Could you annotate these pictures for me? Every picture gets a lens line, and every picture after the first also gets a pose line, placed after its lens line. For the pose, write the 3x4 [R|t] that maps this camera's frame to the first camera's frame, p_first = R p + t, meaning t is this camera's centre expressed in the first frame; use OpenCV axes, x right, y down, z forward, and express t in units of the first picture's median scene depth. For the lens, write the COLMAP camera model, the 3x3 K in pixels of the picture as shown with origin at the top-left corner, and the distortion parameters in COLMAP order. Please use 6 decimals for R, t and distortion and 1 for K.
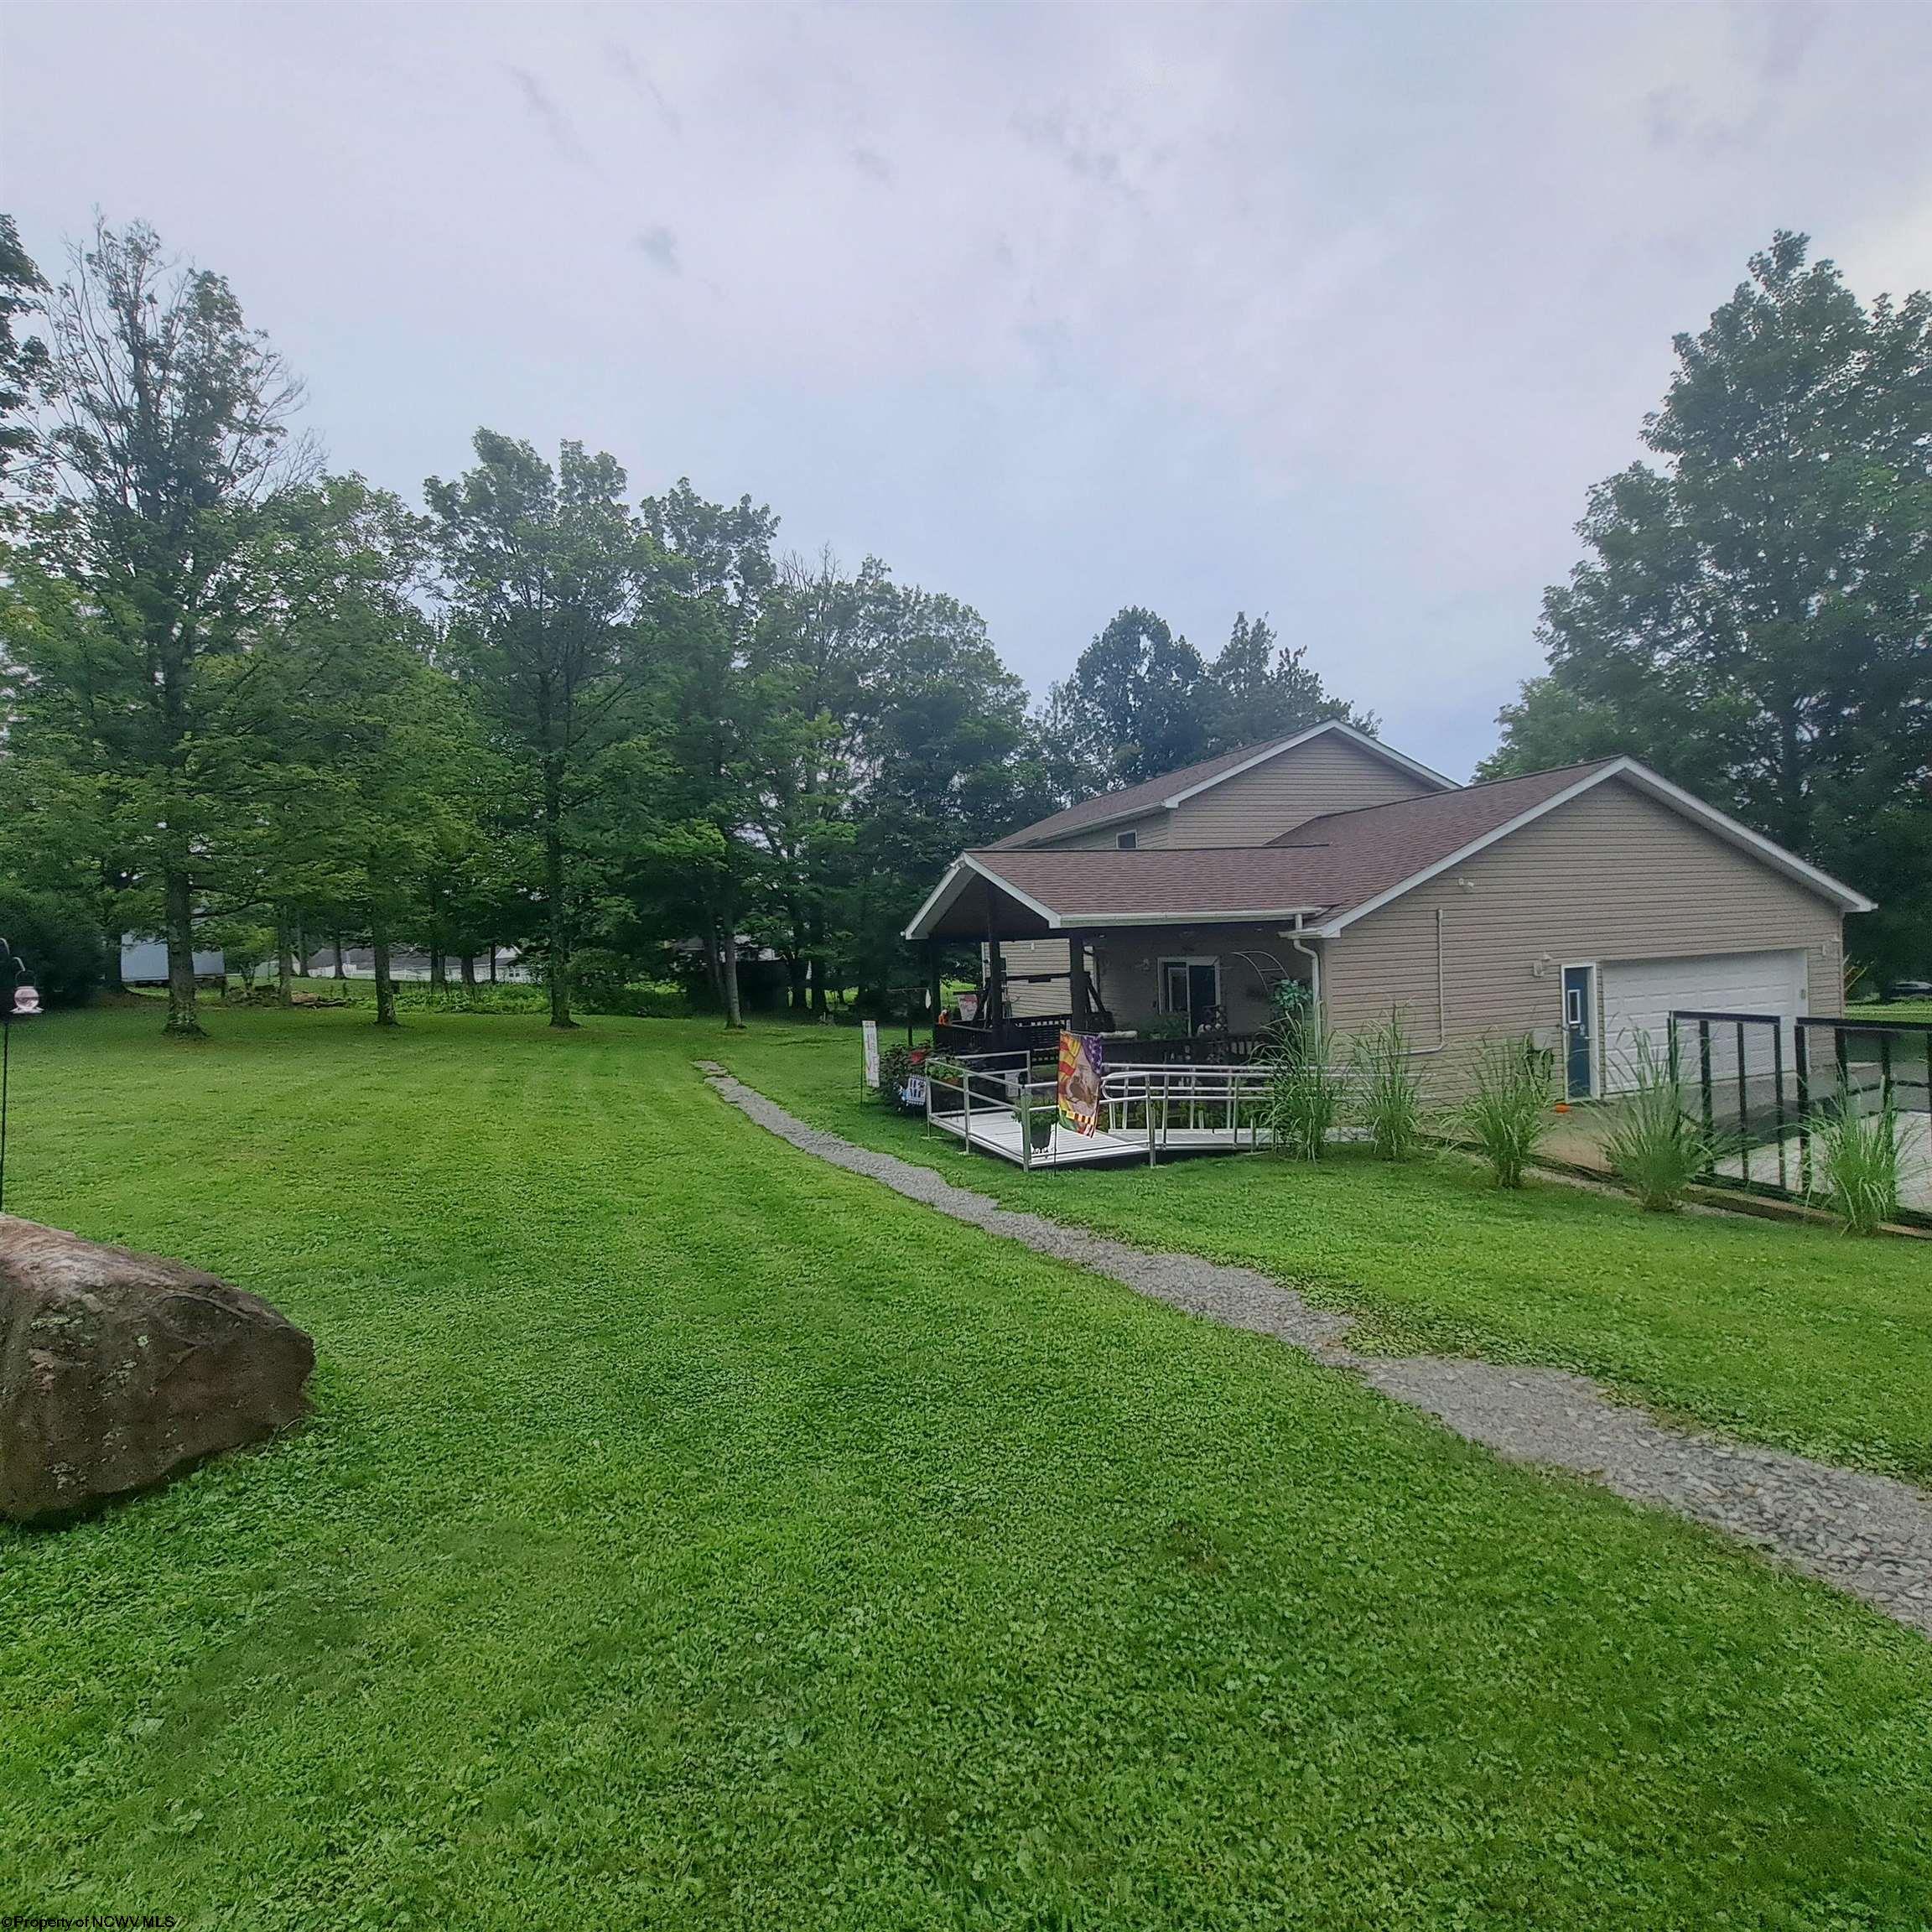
lens RADIAL K [[1032.9, 0, 933.4], [0, 1032.9, 970.6], [0, 0, 1]] dist [-0.007572, -0.004114]
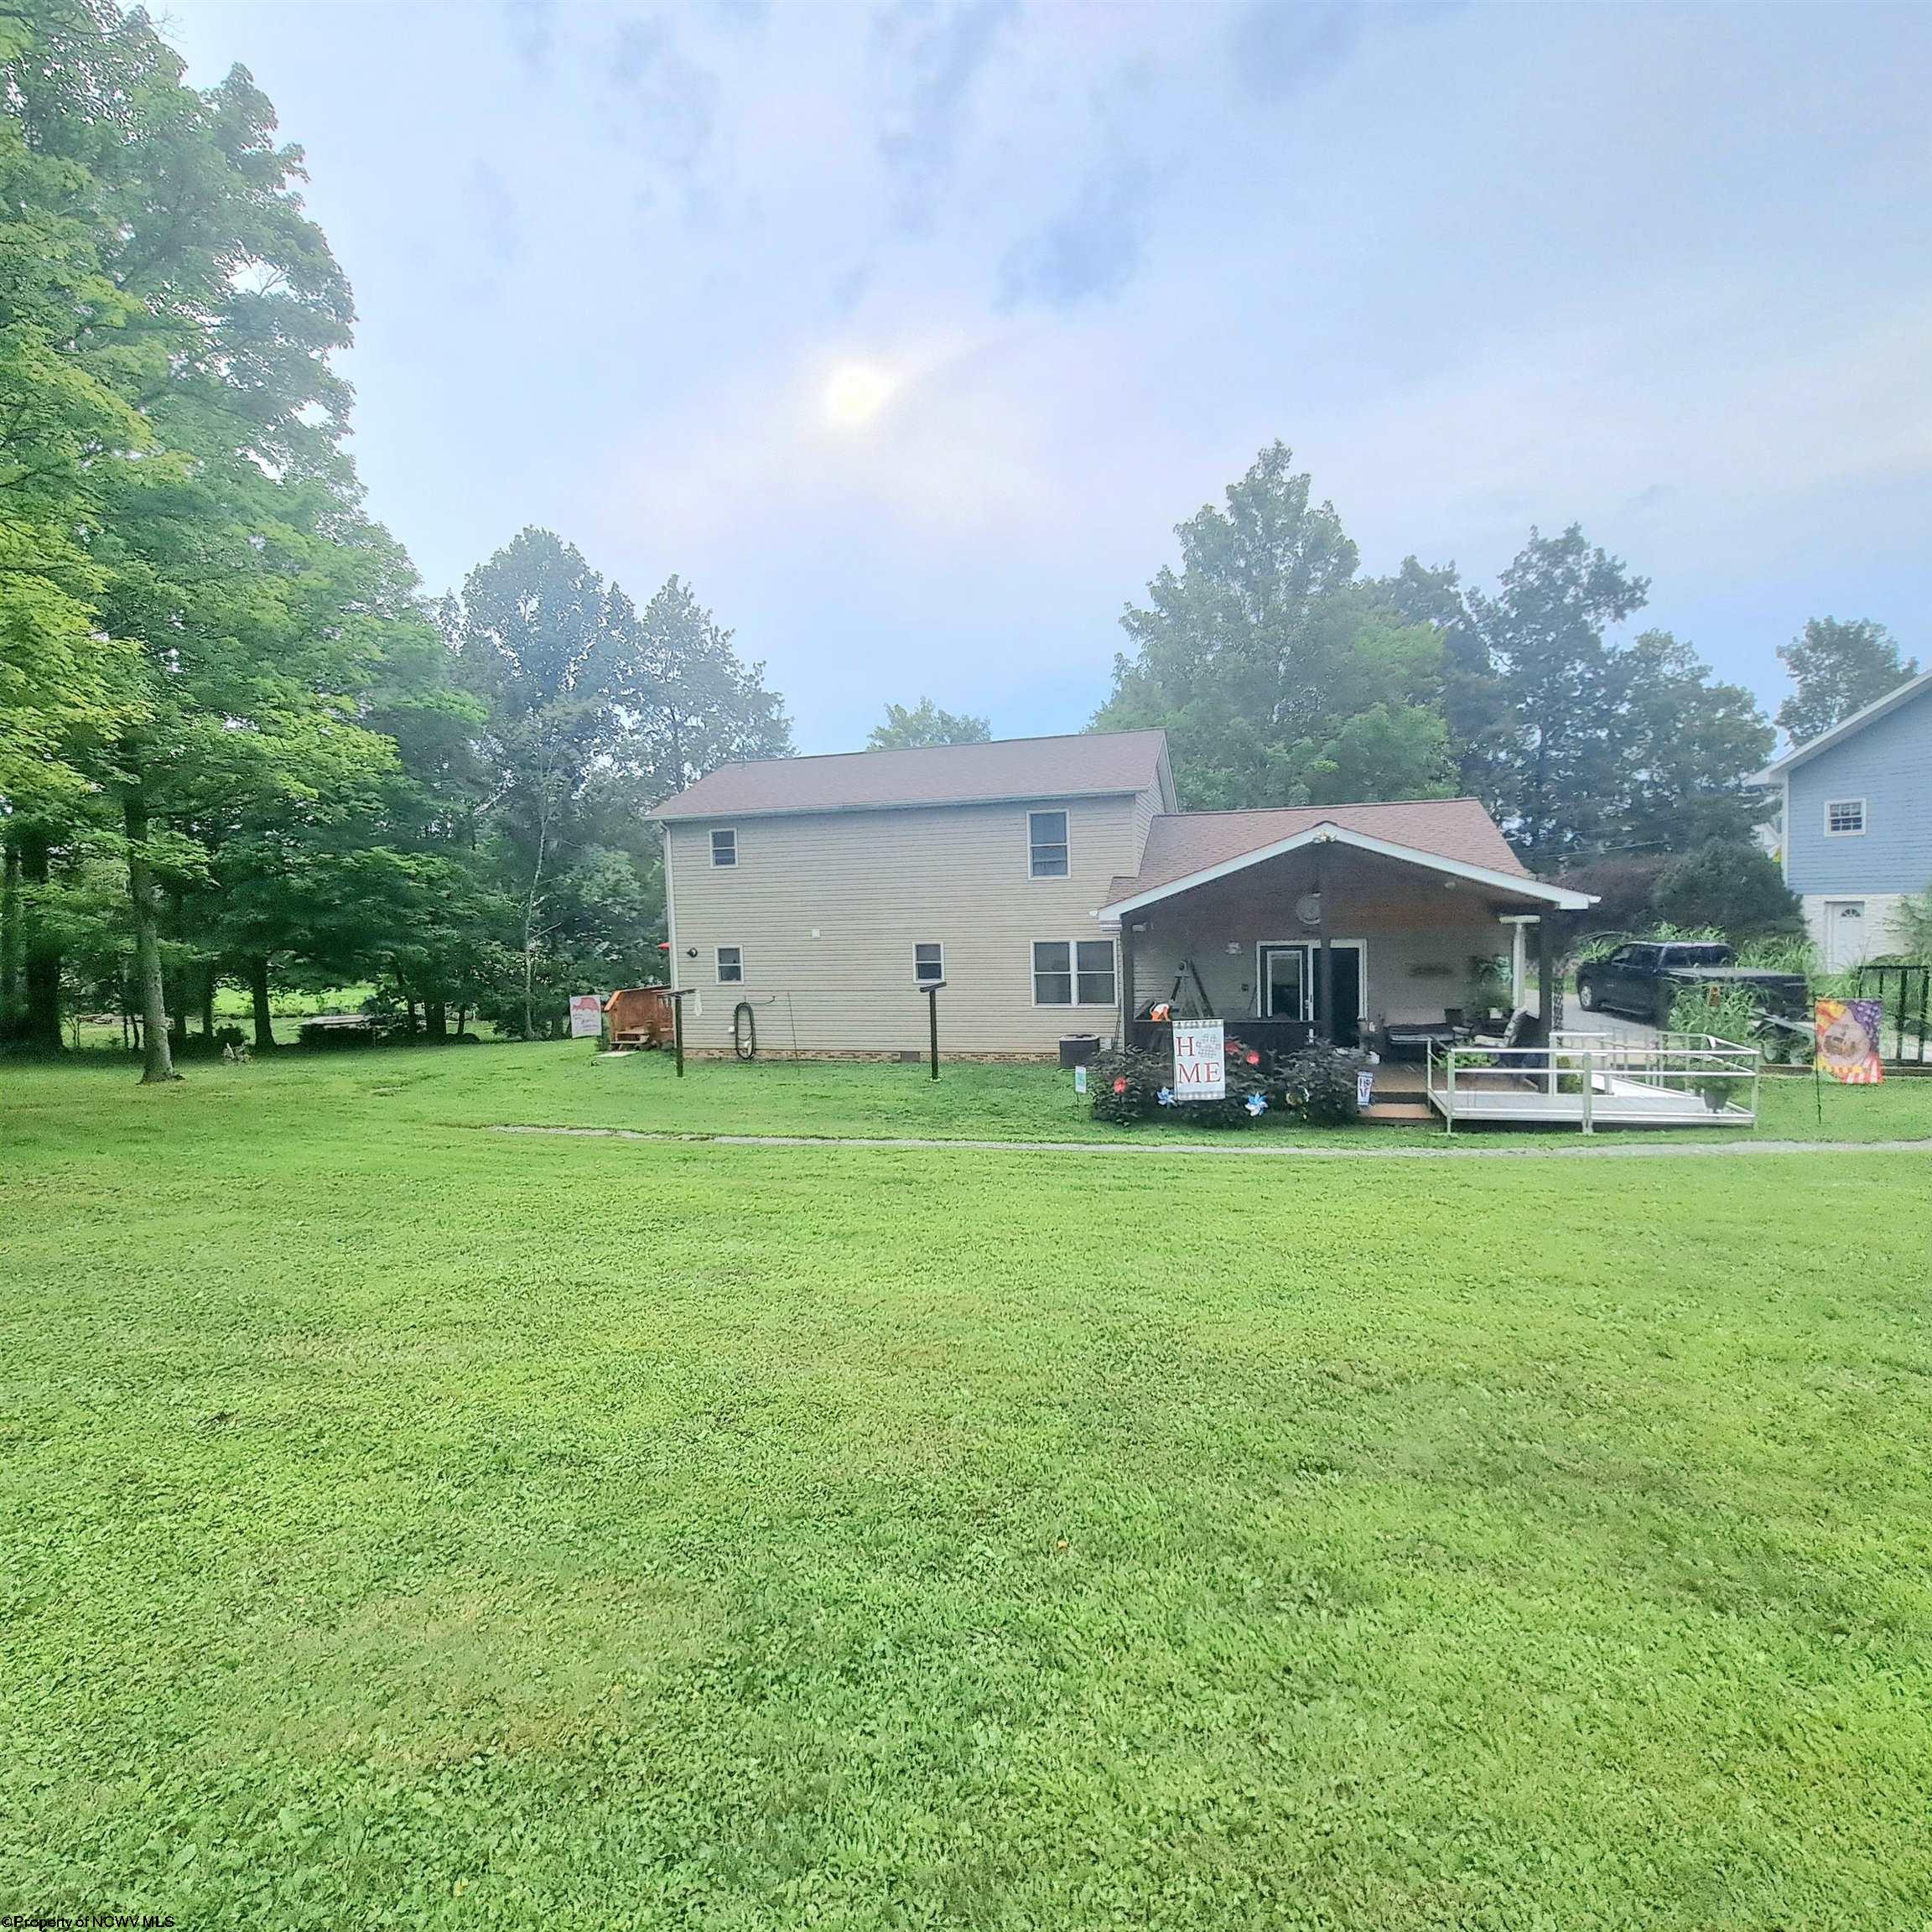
lens RADIAL K [[1032.9, 0, 933.4], [0, 1032.9, 970.6], [0, 0, 1]] dist [-0.007572, -0.004114]
pose [[0.569580, -0.028545, 0.821440, -0.675581], [0.022039, 0.999568, 0.019453, -0.008796], [-0.821640, 0.007024, 0.569963, 0.568397]]
